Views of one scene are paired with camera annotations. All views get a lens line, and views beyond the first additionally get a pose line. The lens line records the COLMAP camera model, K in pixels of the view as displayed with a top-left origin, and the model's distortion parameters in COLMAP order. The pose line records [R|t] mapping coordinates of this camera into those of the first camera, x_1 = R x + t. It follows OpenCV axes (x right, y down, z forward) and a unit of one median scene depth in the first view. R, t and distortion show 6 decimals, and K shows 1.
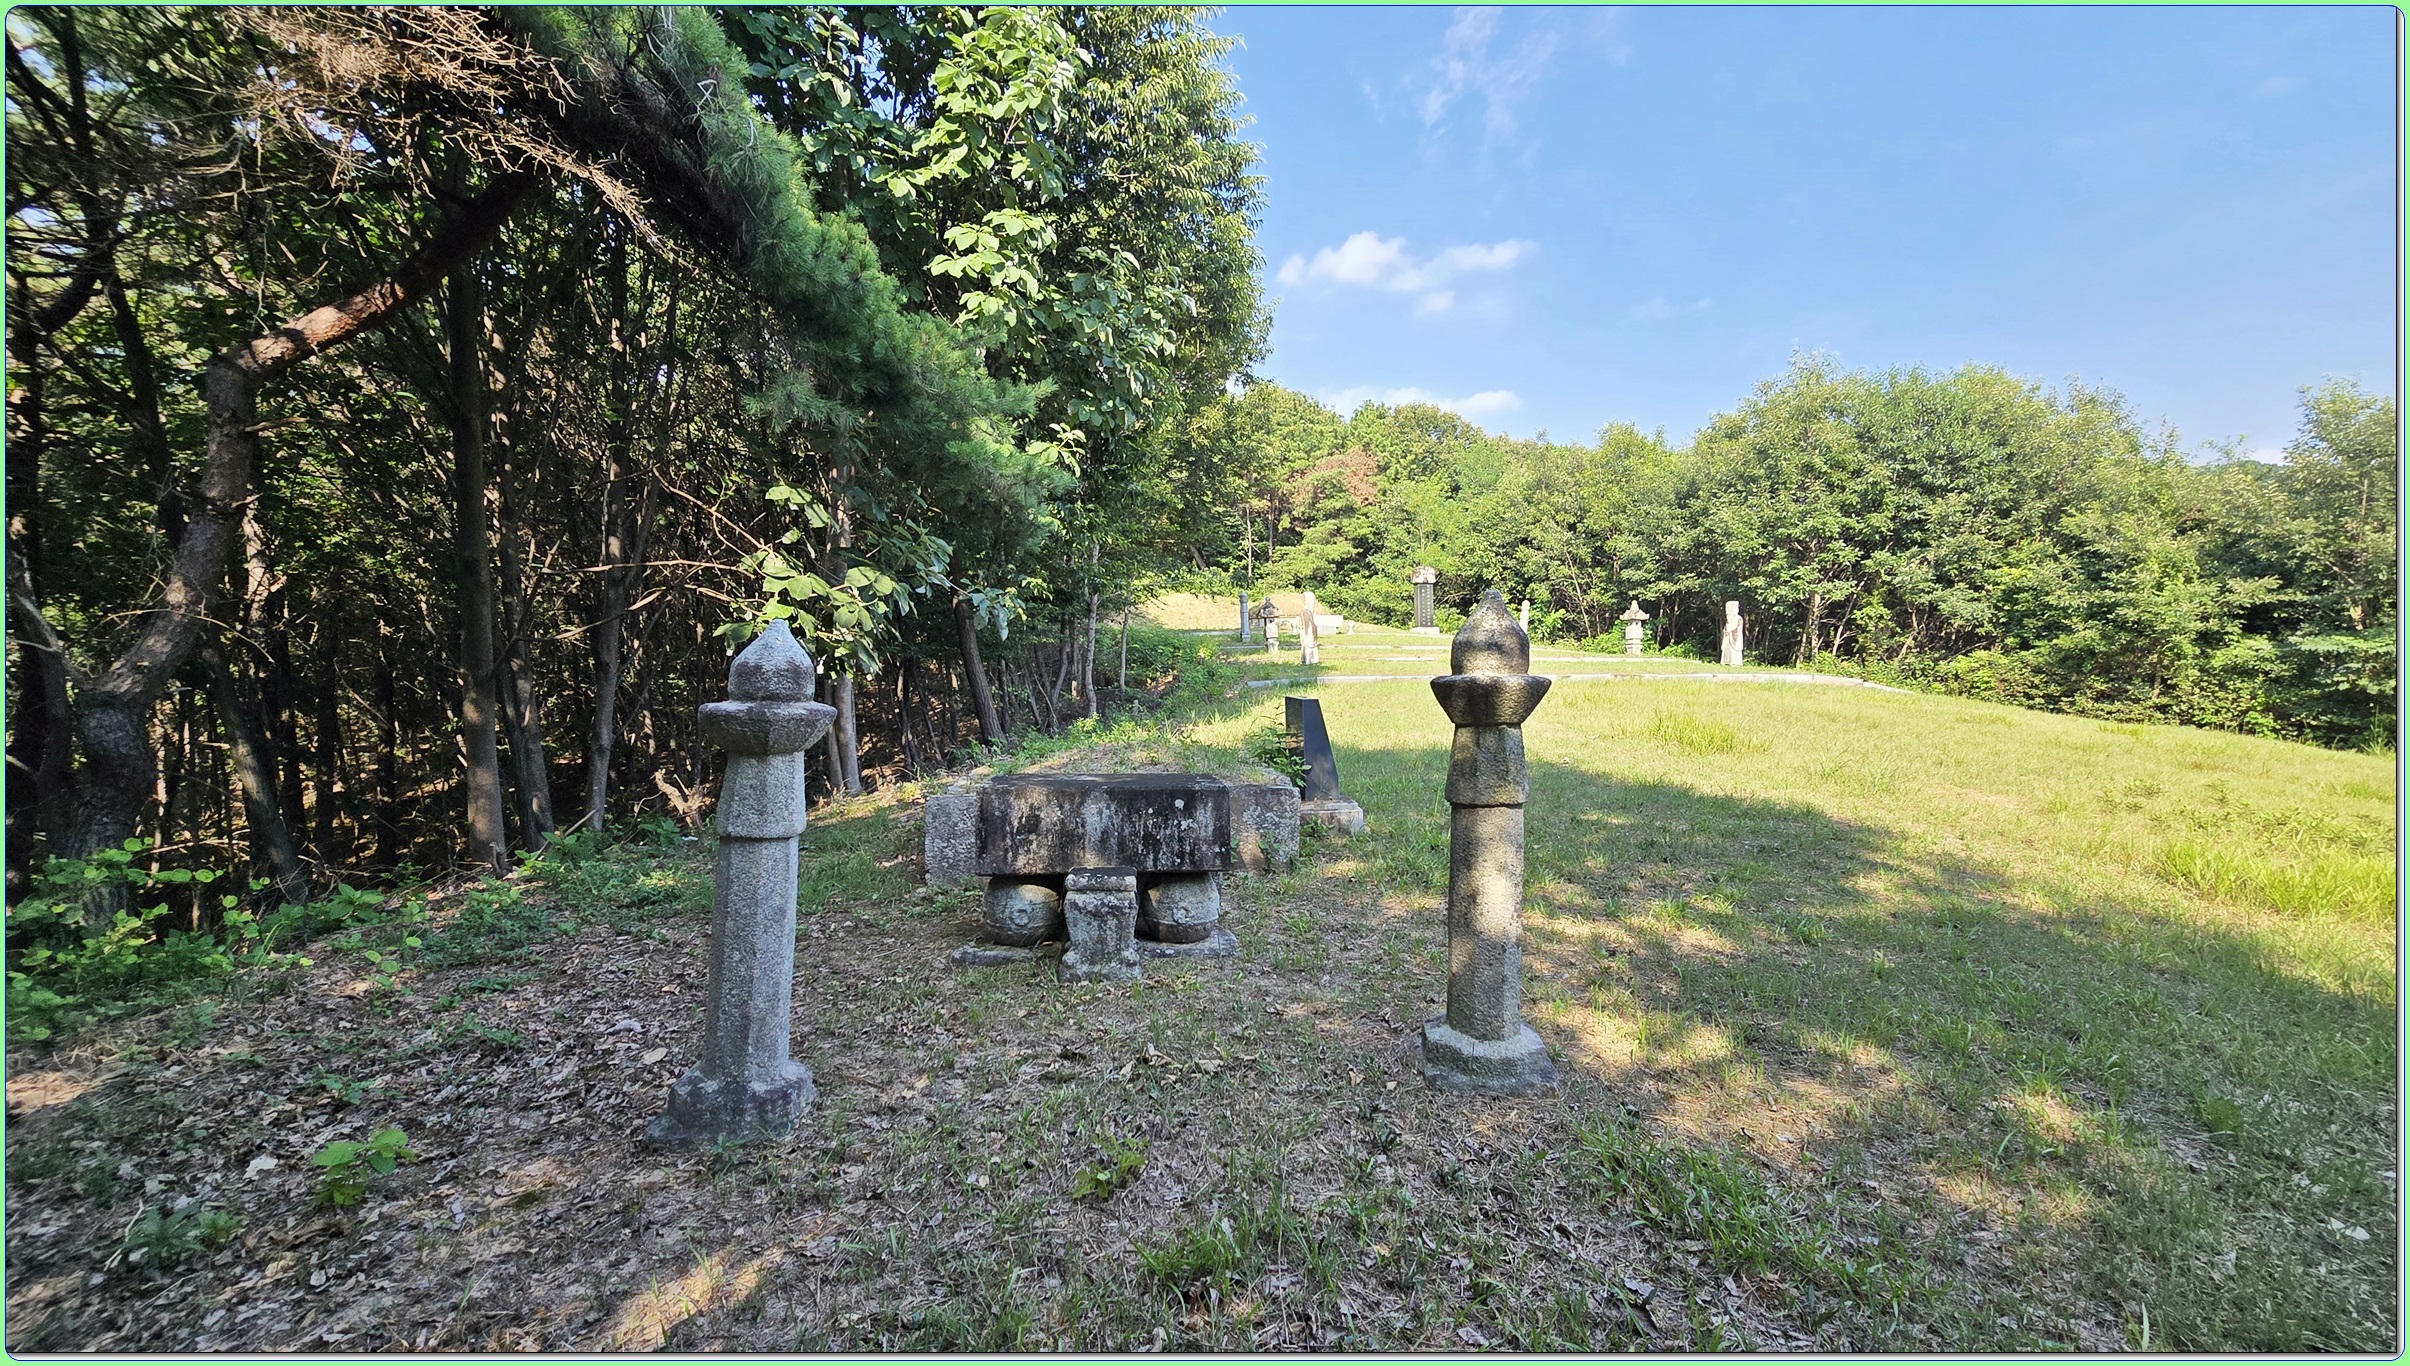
lens RADIAL K [[985.3, 0, 1217.5], [0, 985.3, 687.9], [0, 0, 1]] dist [-0.016760, 0.000777]
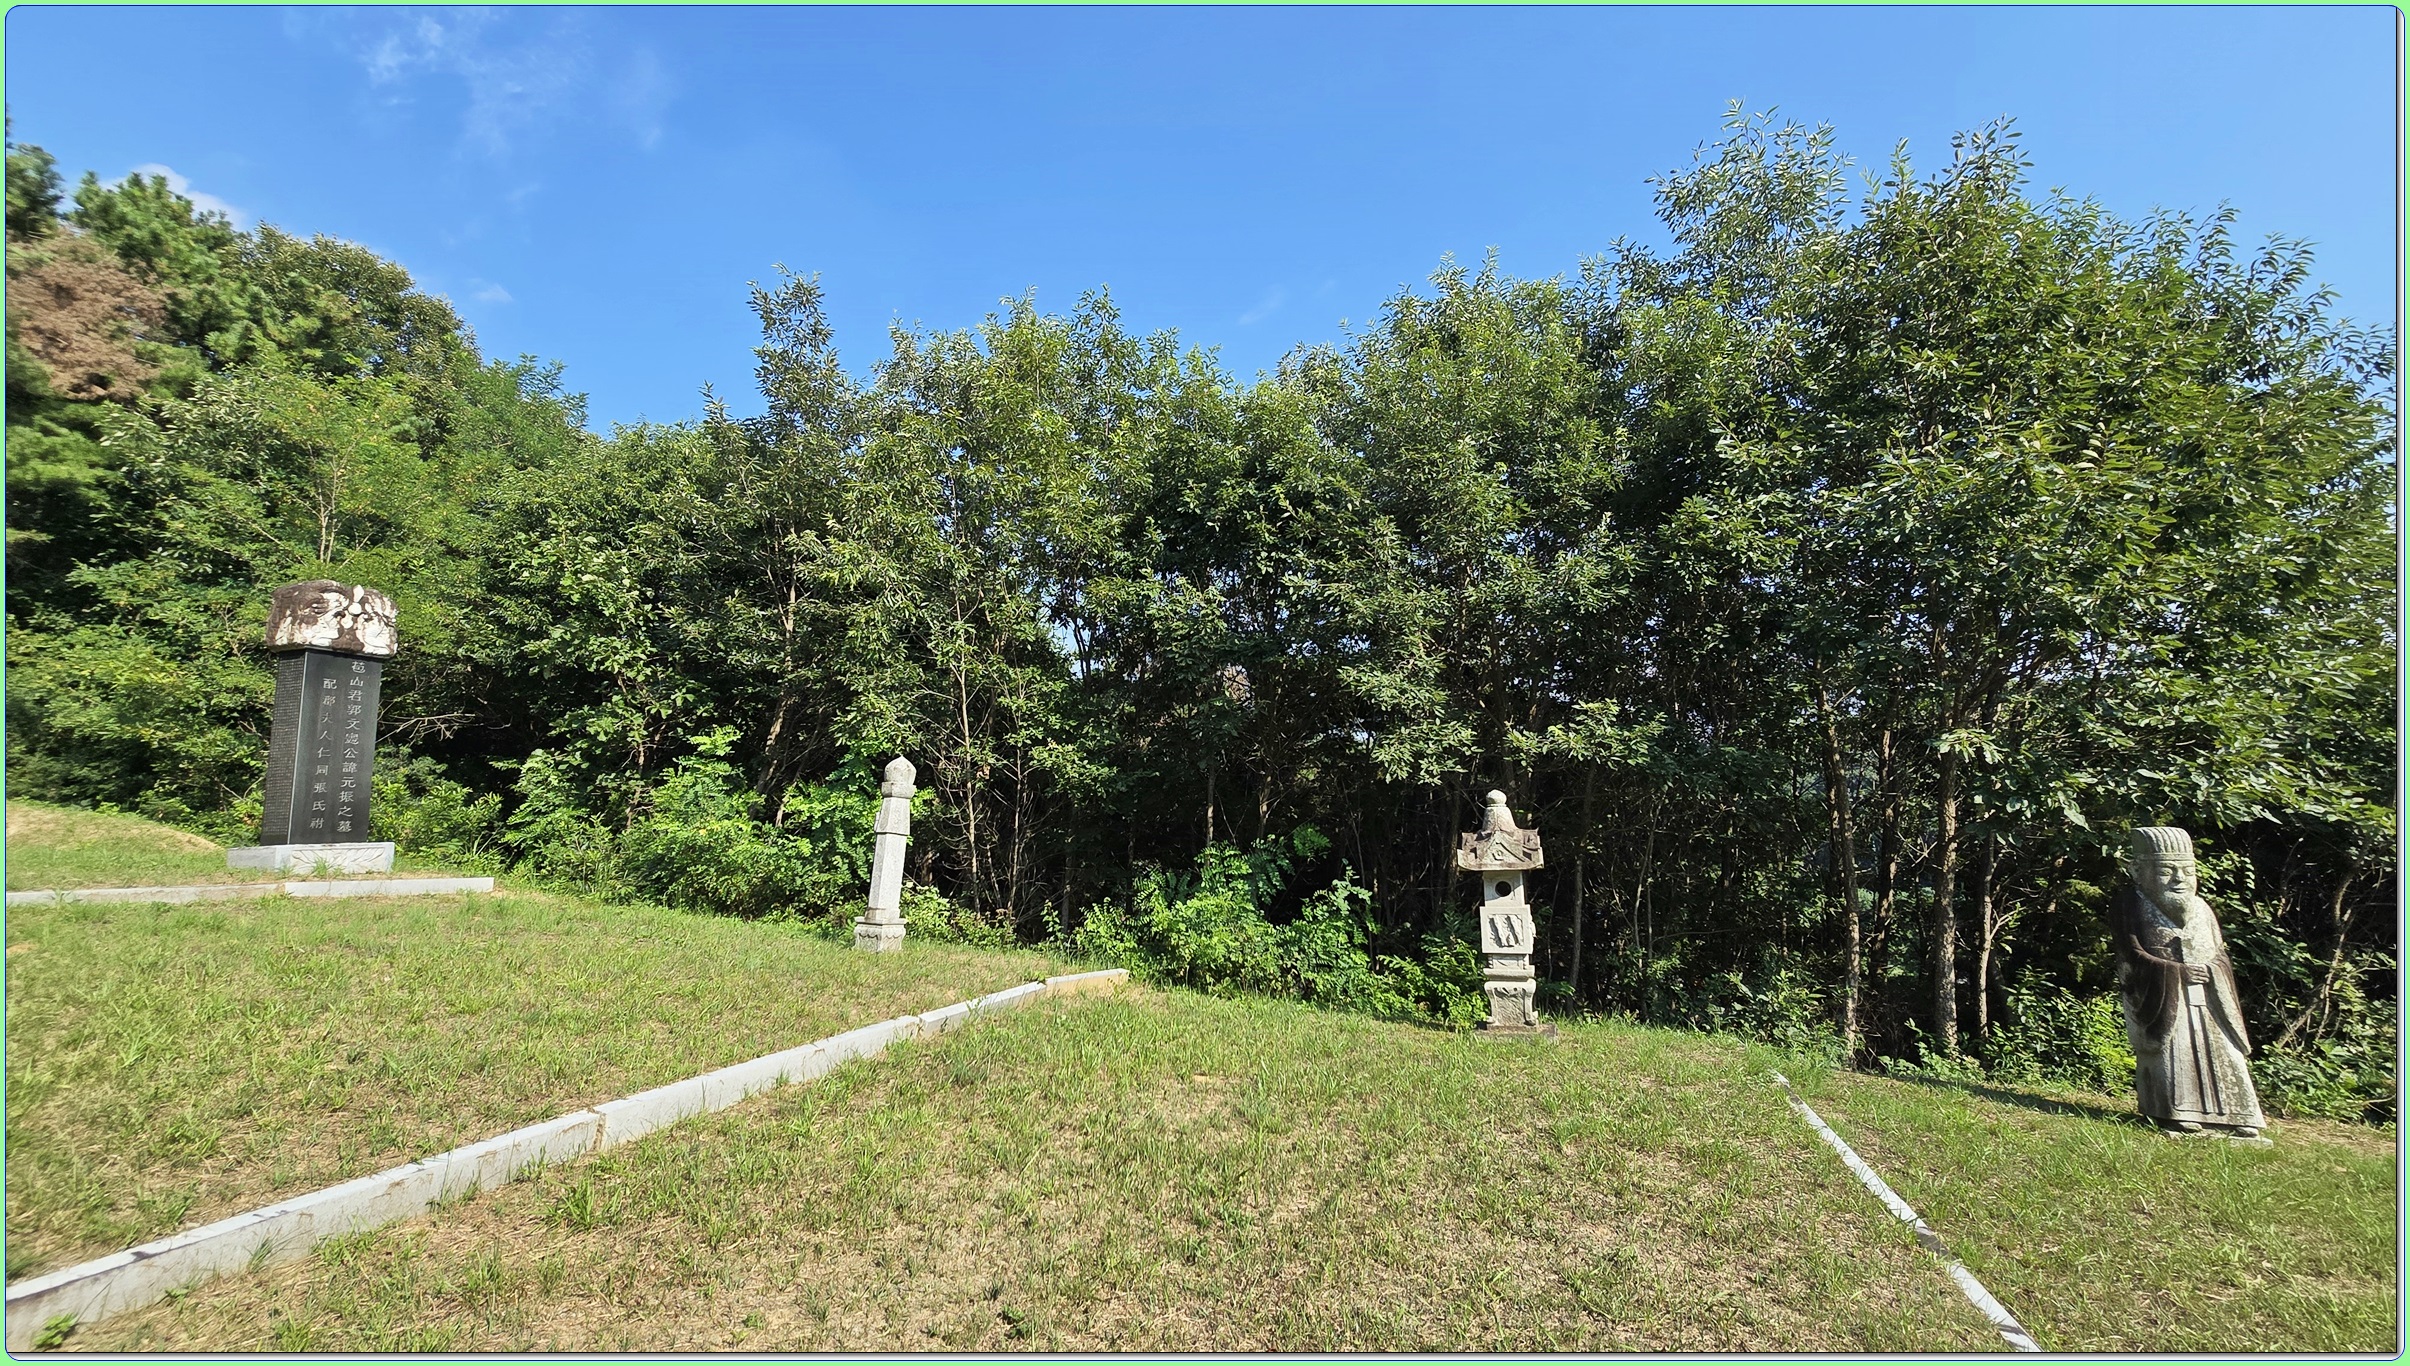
lens RADIAL K [[985.3, 0, 1195.2], [0, 985.3, 678.8], [0, 0, 1]] dist [-0.016760, 0.000777]
pose [[0.564544, 0.122828, 0.816213, 0.147629], [0.017192, 0.986902, -0.160405, -0.064274], [-0.825224, 0.104588, 0.555038, 0.759688]]
